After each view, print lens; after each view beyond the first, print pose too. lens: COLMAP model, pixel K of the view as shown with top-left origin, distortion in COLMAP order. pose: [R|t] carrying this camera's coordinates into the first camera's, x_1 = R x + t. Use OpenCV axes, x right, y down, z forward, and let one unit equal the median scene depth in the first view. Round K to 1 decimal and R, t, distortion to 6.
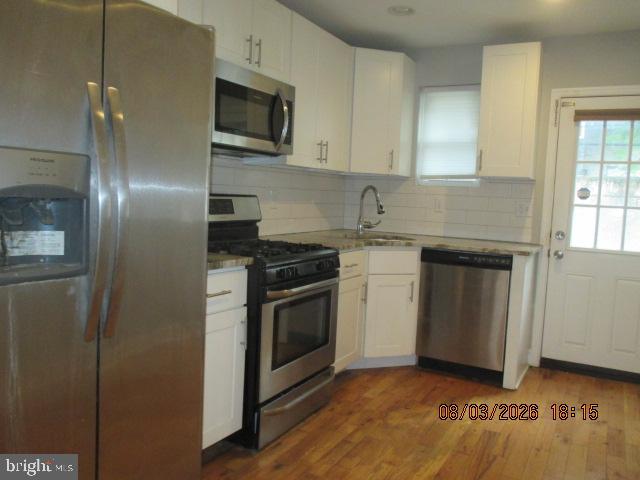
lens RADIAL K [[523.2, 0, 320.0], [0, 523.2, 240.0], [0, 0, 1]] dist [-0.081766, -0.001453]
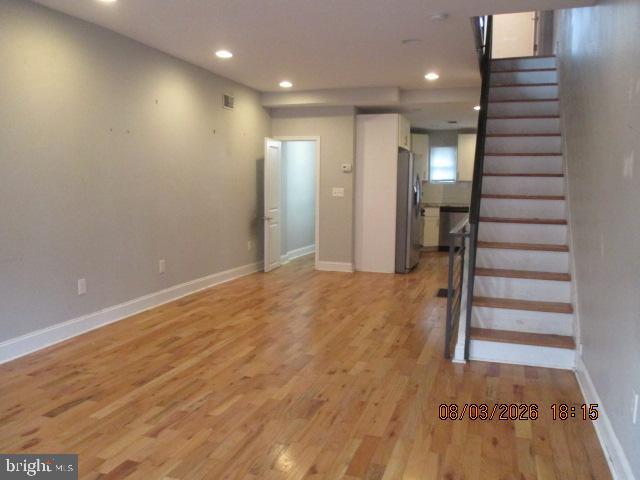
lens RADIAL K [[523.2, 0, 320.0], [0, 523.2, 240.0], [0, 0, 1]] dist [-0.081766, -0.001453]
pose [[0.984930, -0.052144, 0.164905, -0.905004], [0.047666, 0.998382, 0.030998, 0.073425], [-0.166255, -0.022671, 0.985822, -1.647369]]
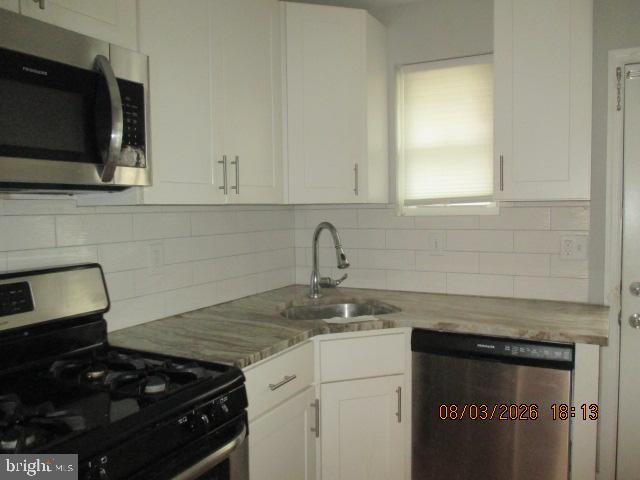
lens RADIAL K [[523.2, 0, 320.0], [0, 523.2, 240.0], [0, 0, 1]] dist [-0.081766, -0.001453]
pose [[0.998393, -0.055417, 0.011856, 0.090733], [0.055728, 0.998059, -0.027779, -0.073269], [-0.010294, 0.028395, 0.999544, 0.414872]]
